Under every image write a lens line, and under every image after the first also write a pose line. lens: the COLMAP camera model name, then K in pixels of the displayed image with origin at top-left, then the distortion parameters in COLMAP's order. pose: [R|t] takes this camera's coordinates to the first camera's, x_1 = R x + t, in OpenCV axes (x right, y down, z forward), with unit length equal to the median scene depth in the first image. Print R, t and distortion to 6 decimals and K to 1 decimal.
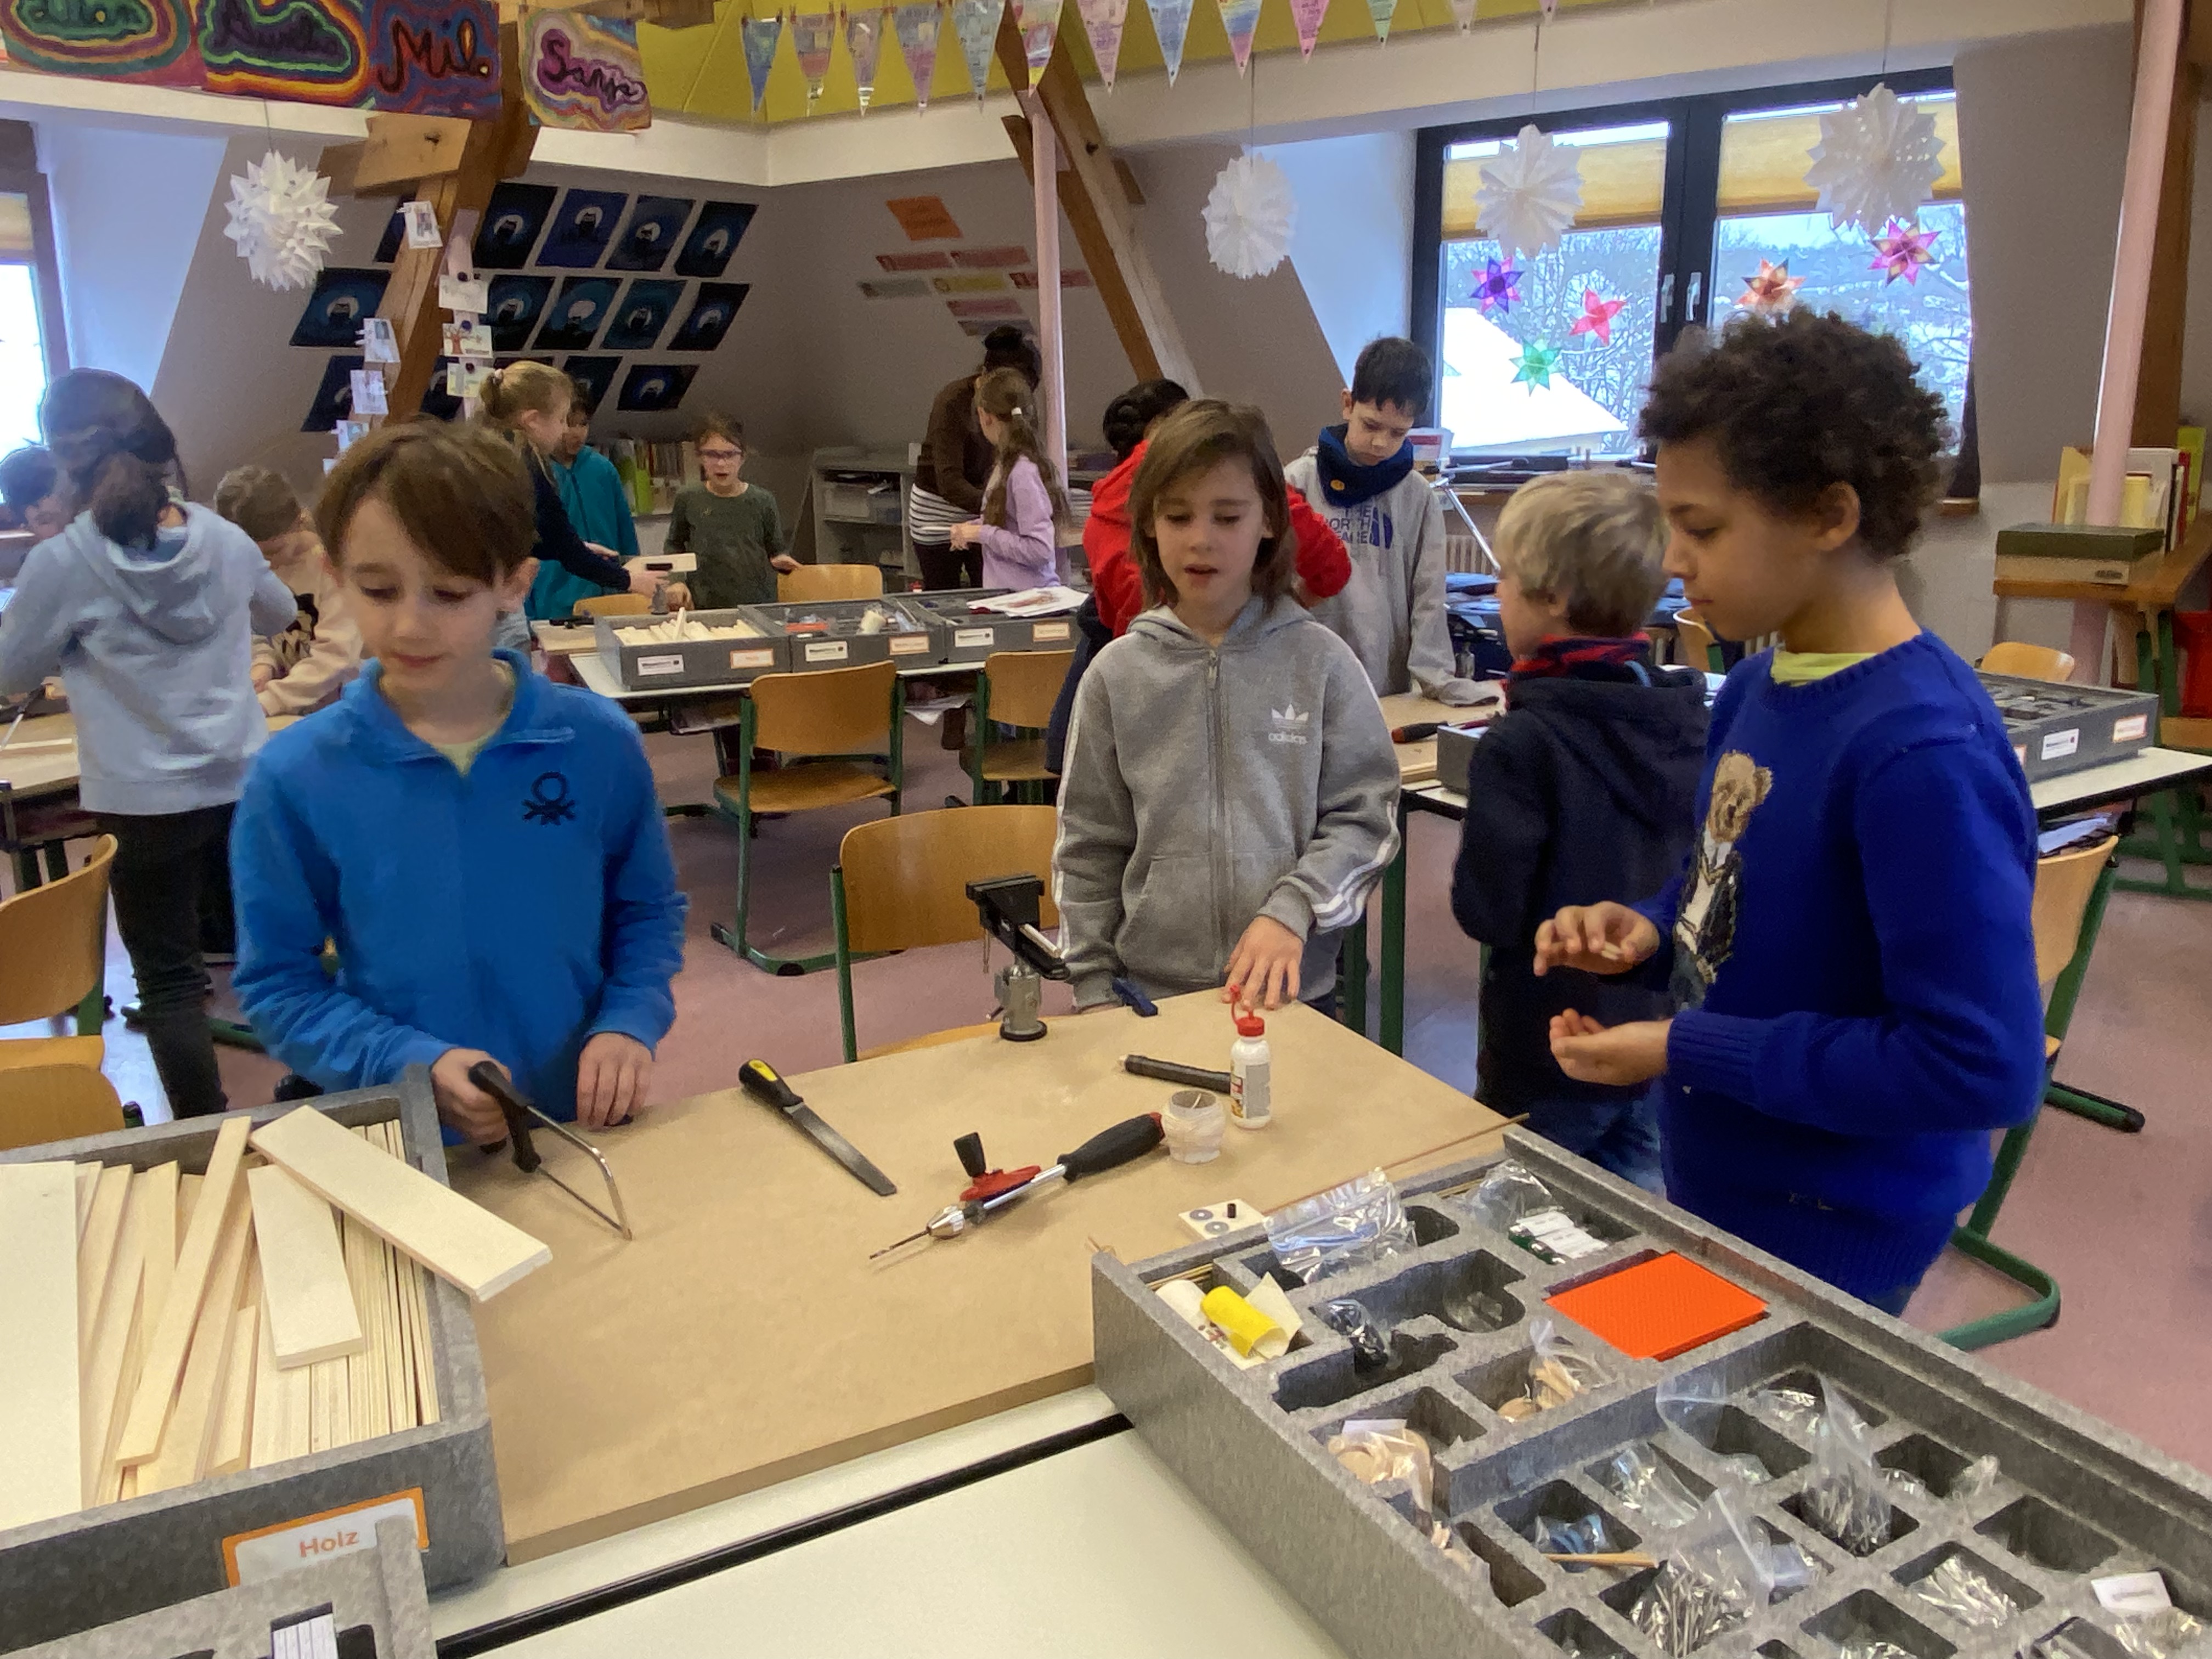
lens RADIAL K [[1599.4, 0, 1089.9], [0, 1599.4, 823.0], [0, 0, 1]] dist [0.007711, -0.011367]
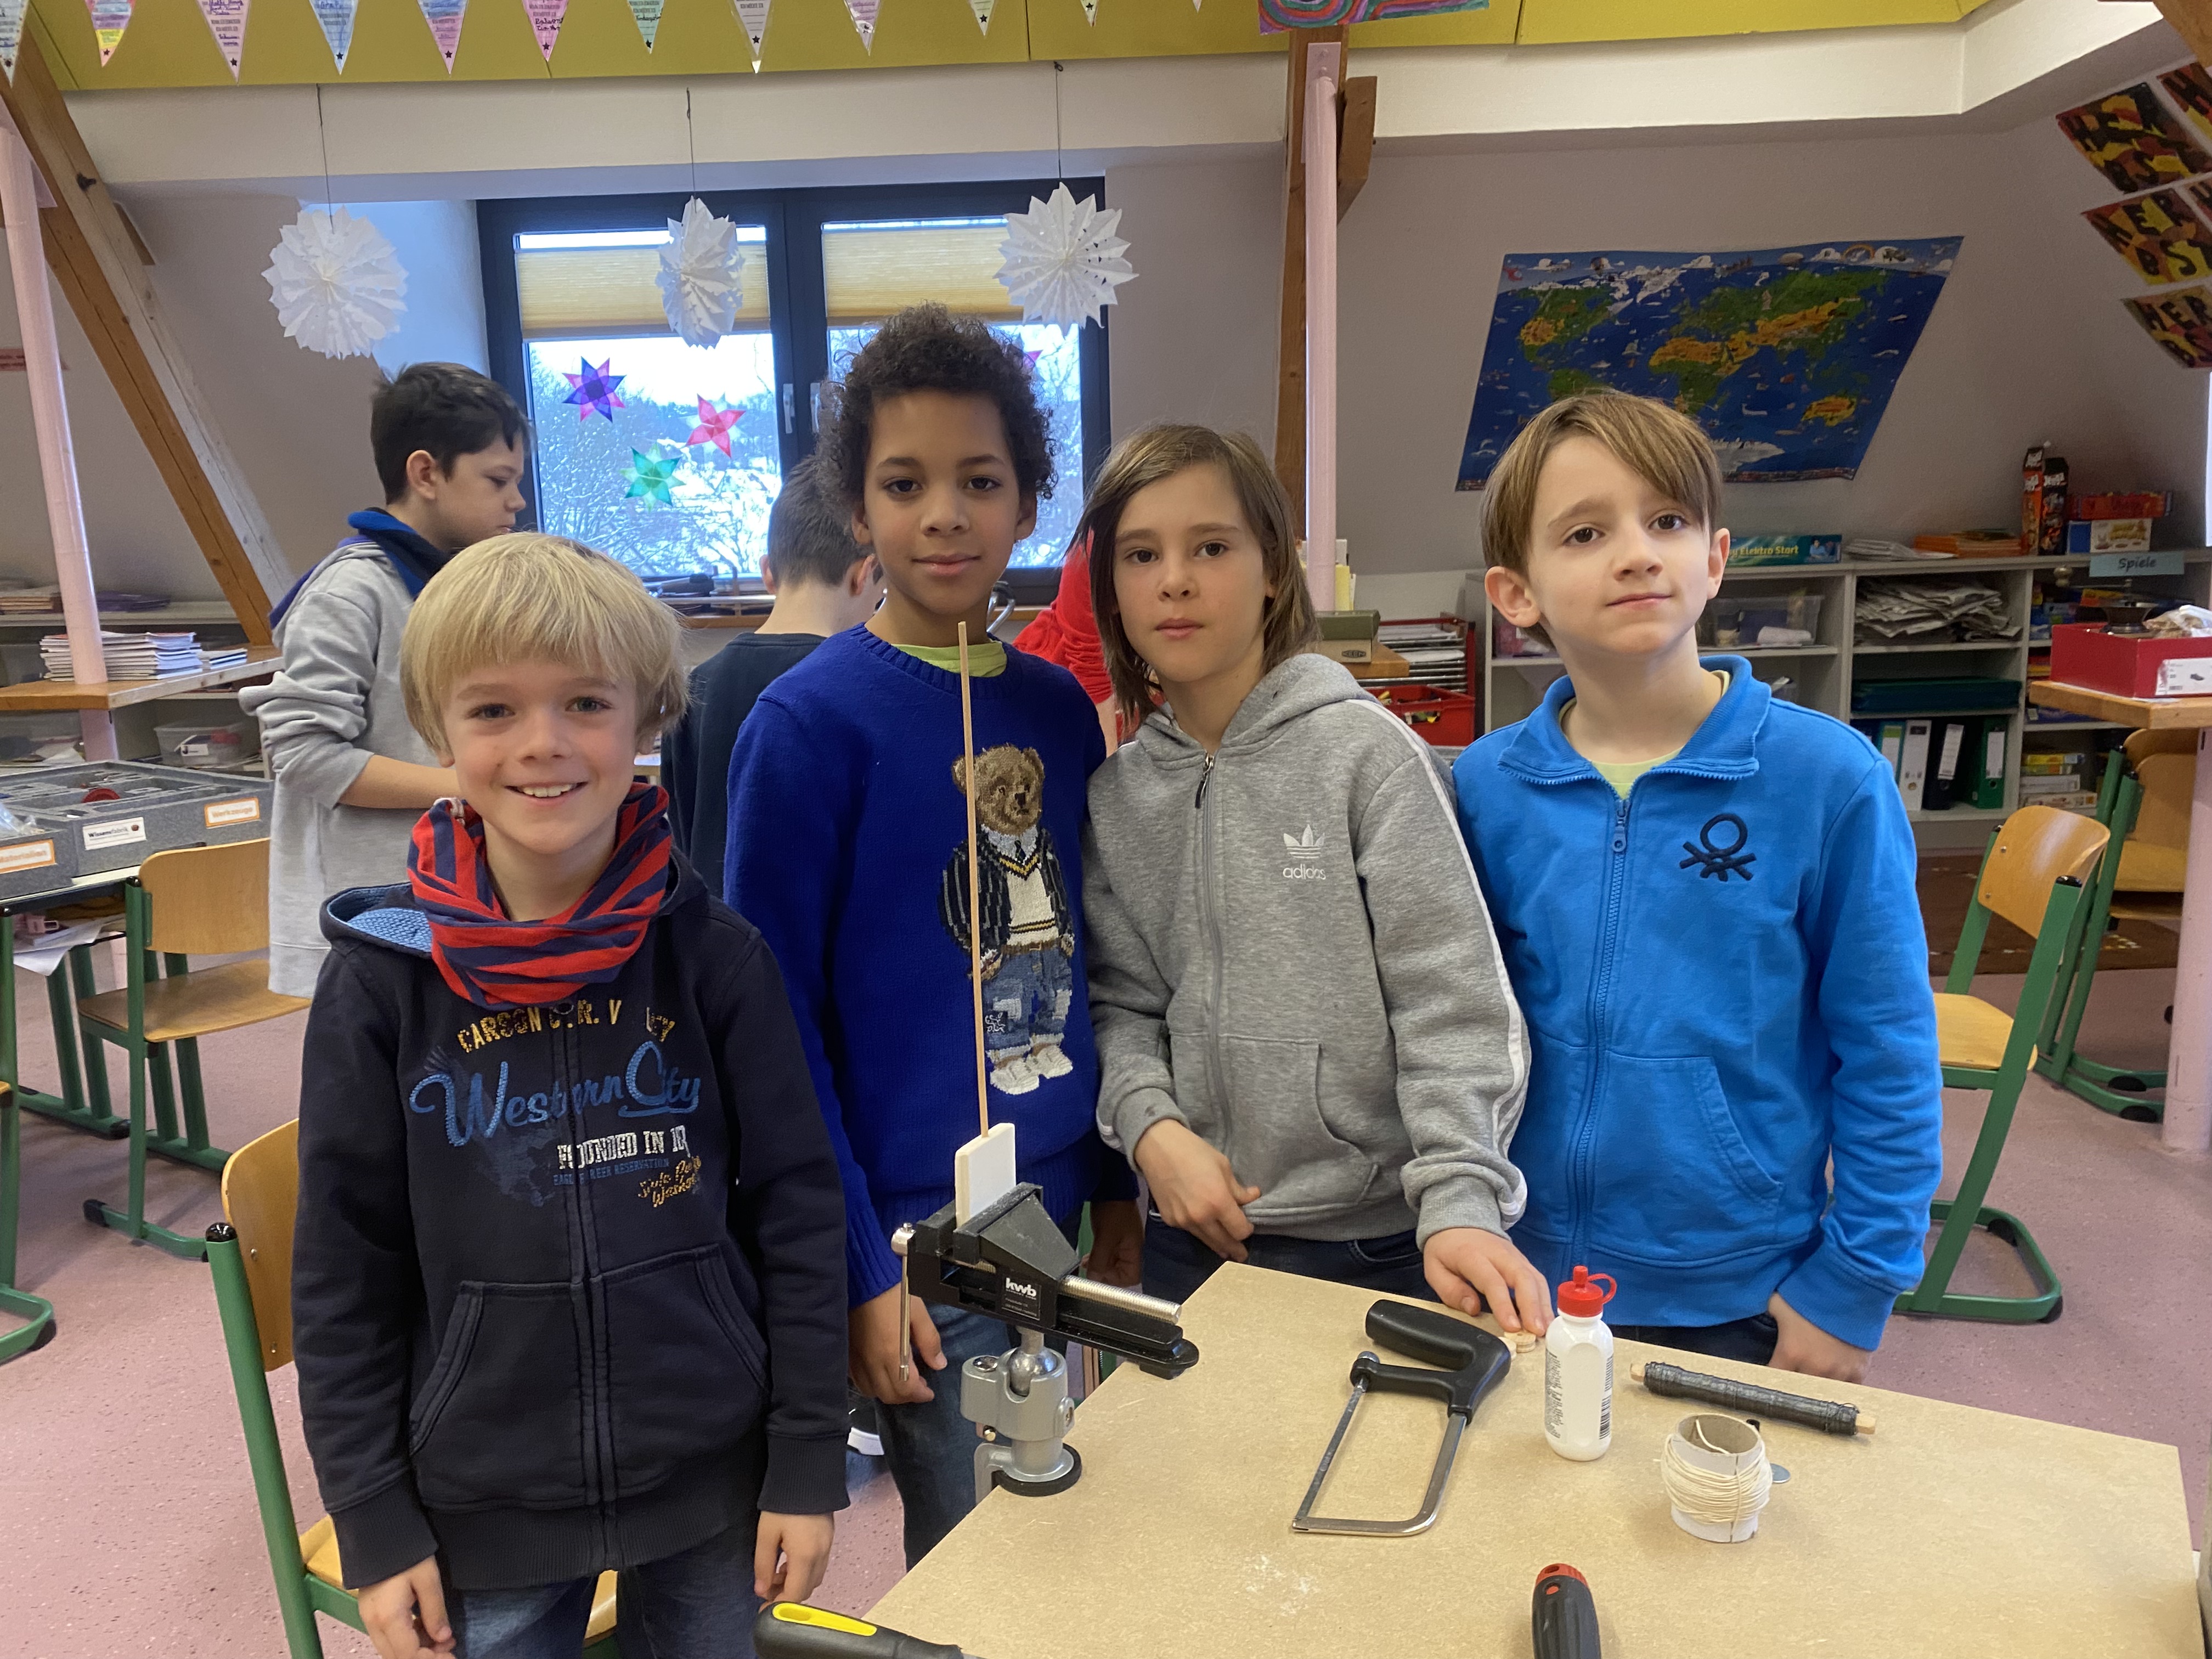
lens RADIAL K [[1663.6, 0, 1095.8], [0, 1663.6, 832.0], [0, 0, 1]] dist [-0.014387, -0.002332]
pose [[0.806626, -0.111584, 0.580433, -0.090439], [0.162427, 0.986058, -0.036163, -0.015724], [-0.568306, 0.123448, 0.813504, 0.128672]]
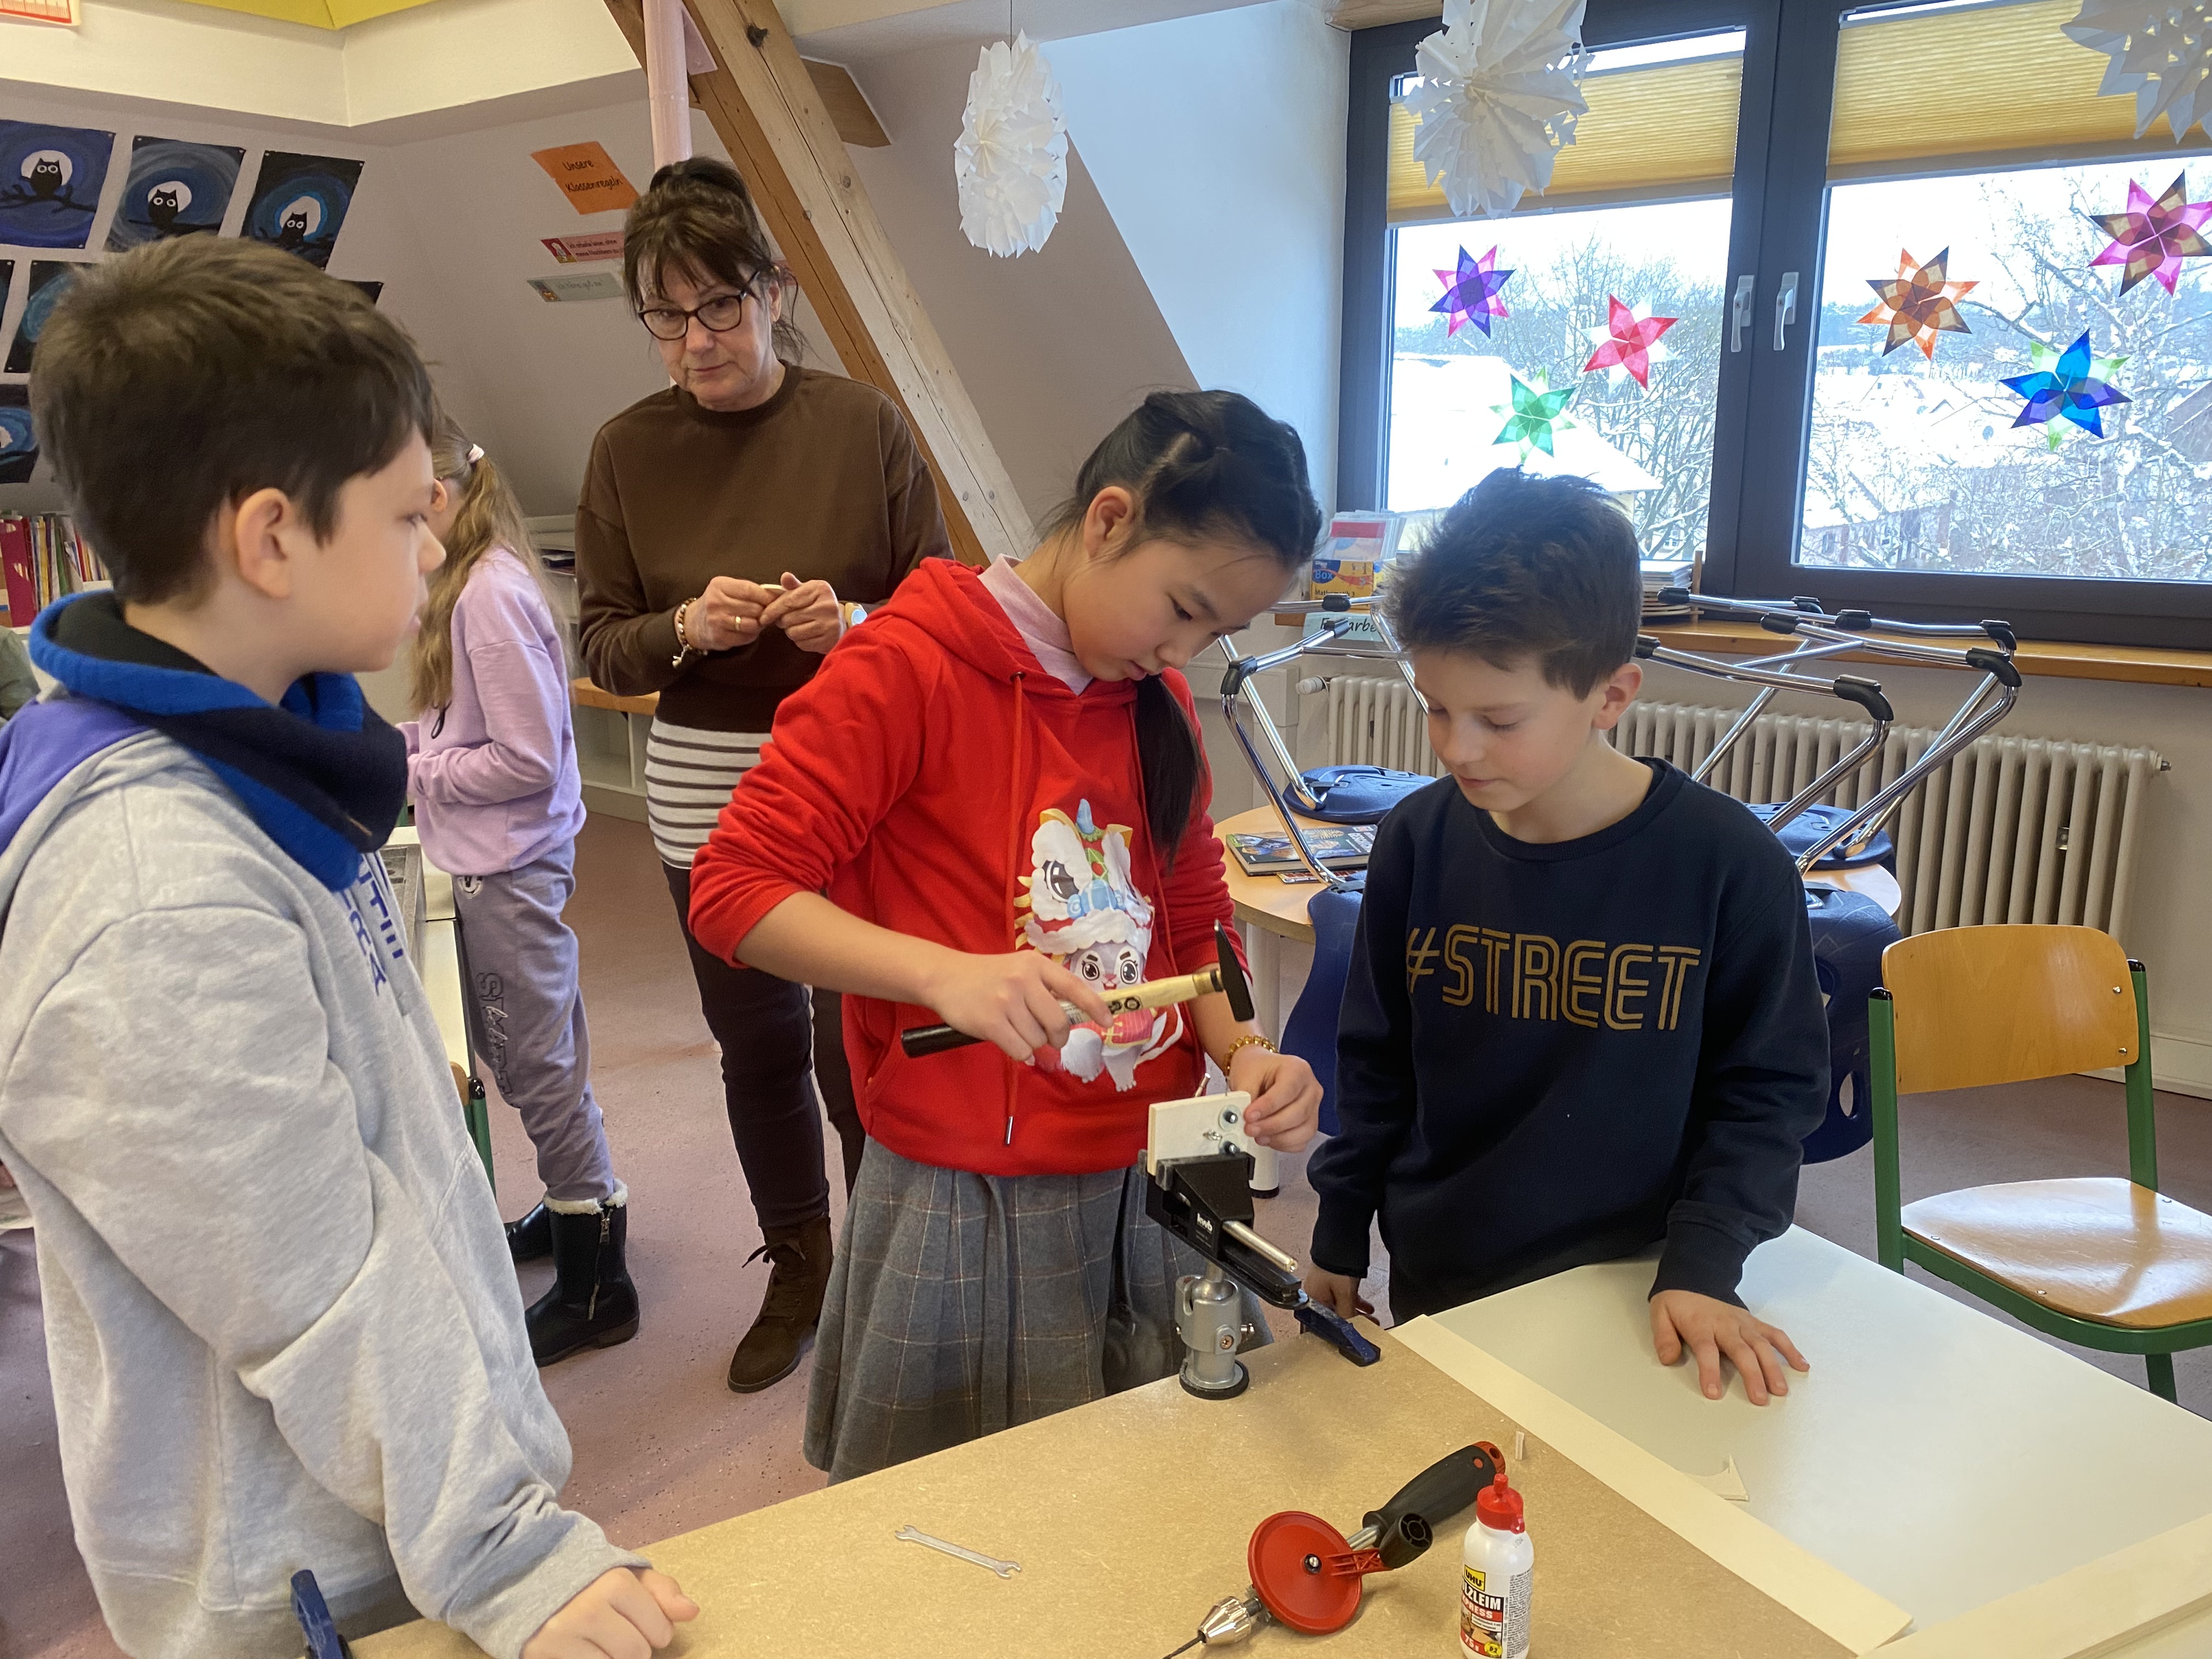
lens RADIAL K [[1663.6, 0, 1100.7], [0, 1663.6, 831.3], [0, 0, 1]] dist [-0.014387, -0.002332]
pose [[0.999874, 0.015855, -0.000845, 0.118787], [-0.015874, 0.999416, -0.030261, -0.106415], [0.000365, 0.030271, 0.999542, 0.371723]]
